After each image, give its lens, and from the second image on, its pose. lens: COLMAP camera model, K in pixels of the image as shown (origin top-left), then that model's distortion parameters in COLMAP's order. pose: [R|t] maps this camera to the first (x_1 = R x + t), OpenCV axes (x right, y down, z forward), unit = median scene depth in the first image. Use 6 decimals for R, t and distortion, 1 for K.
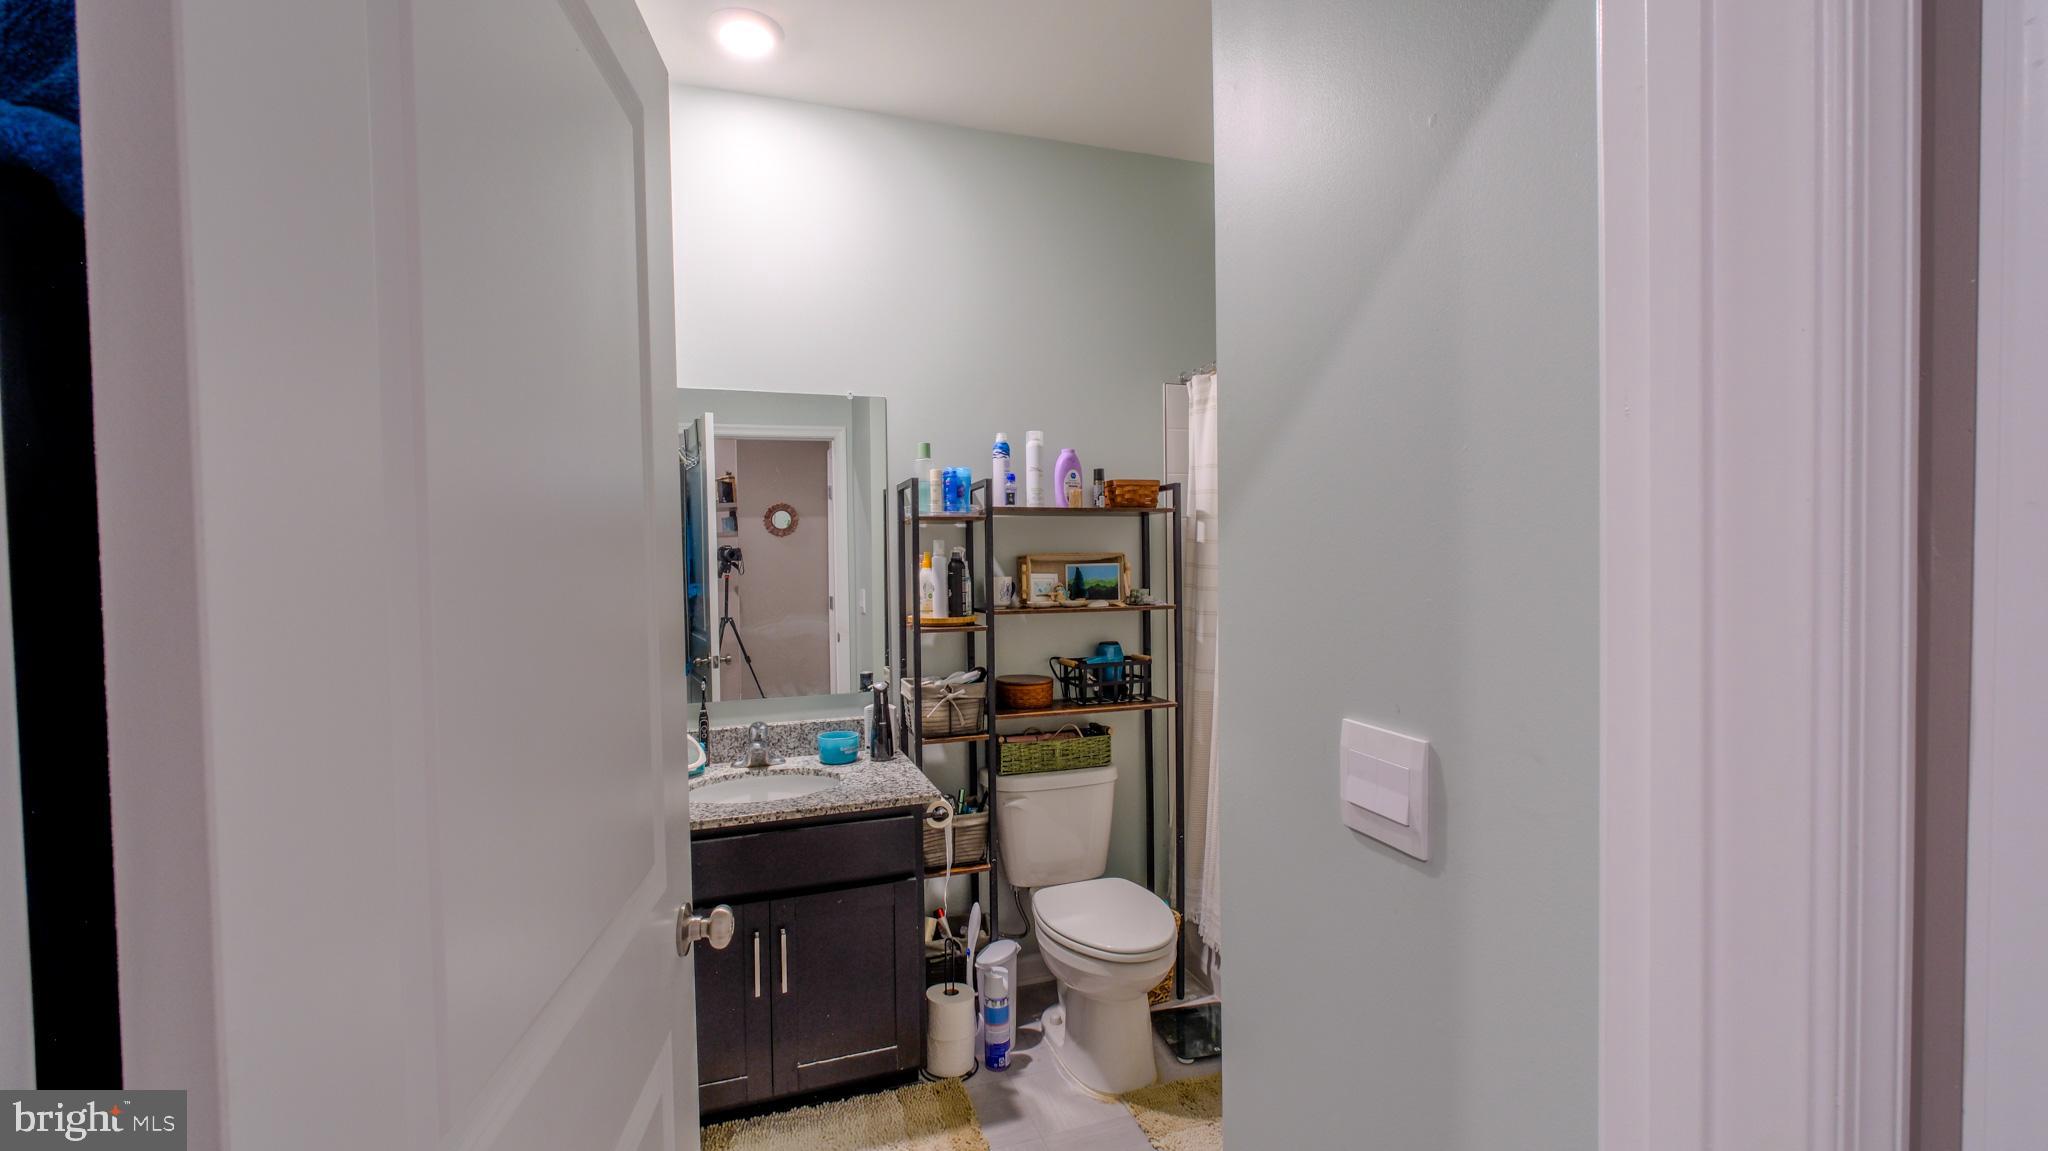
lens RADIAL K [[847.9, 0, 1025.2], [0, 847.9, 573.7], [0, 0, 1]] dist [0.000895, 0.000218]
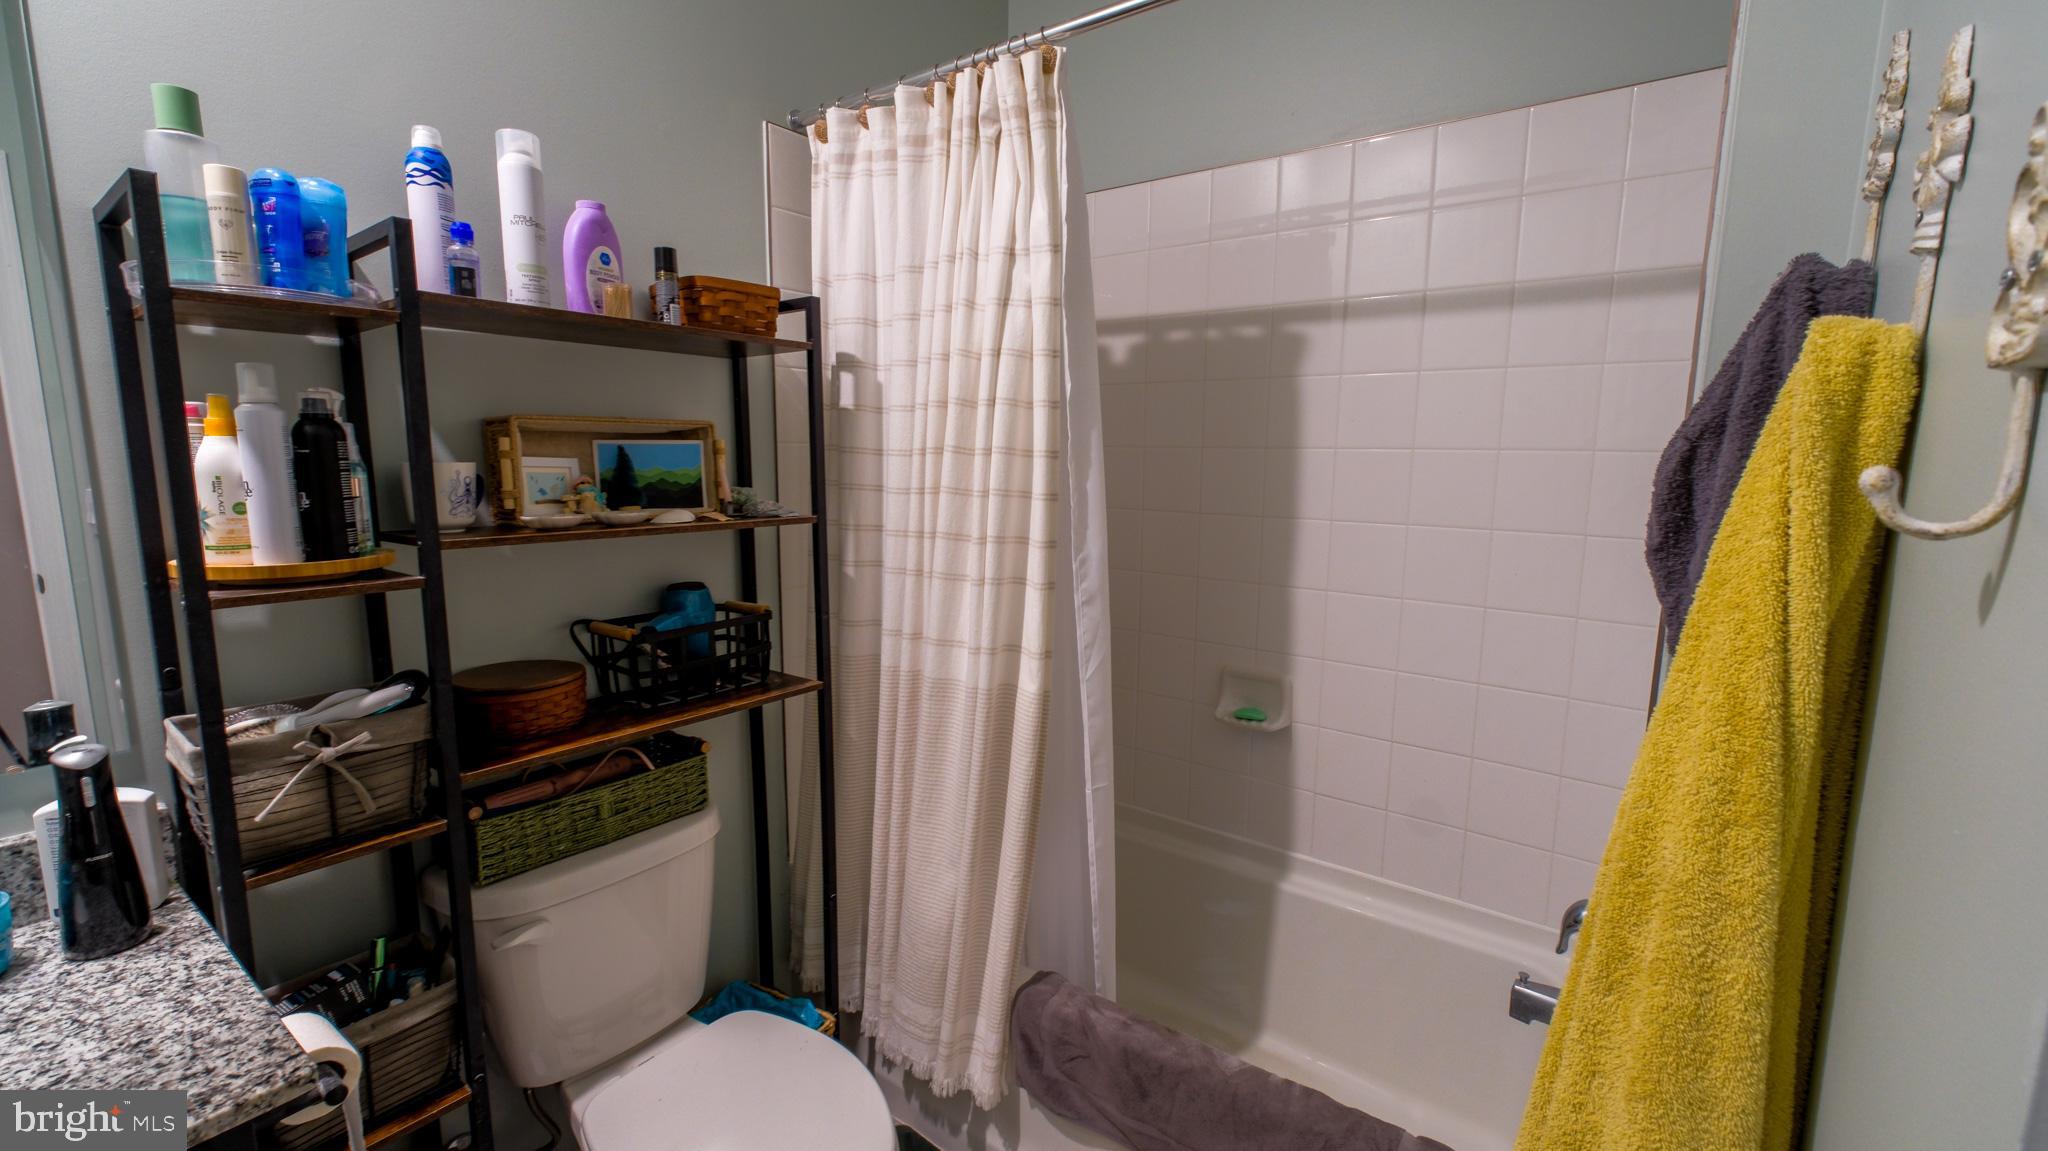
lens RADIAL K [[847.9, 0, 1015.3], [0, 847.9, 574.7], [0, 0, 1]] dist [0.000895, 0.000218]
pose [[0.827193, -0.059917, 0.558715, -0.035147], [-0.009314, 0.992700, 0.120248, 0.006201], [-0.561841, -0.104672, 0.820596, 0.458861]]
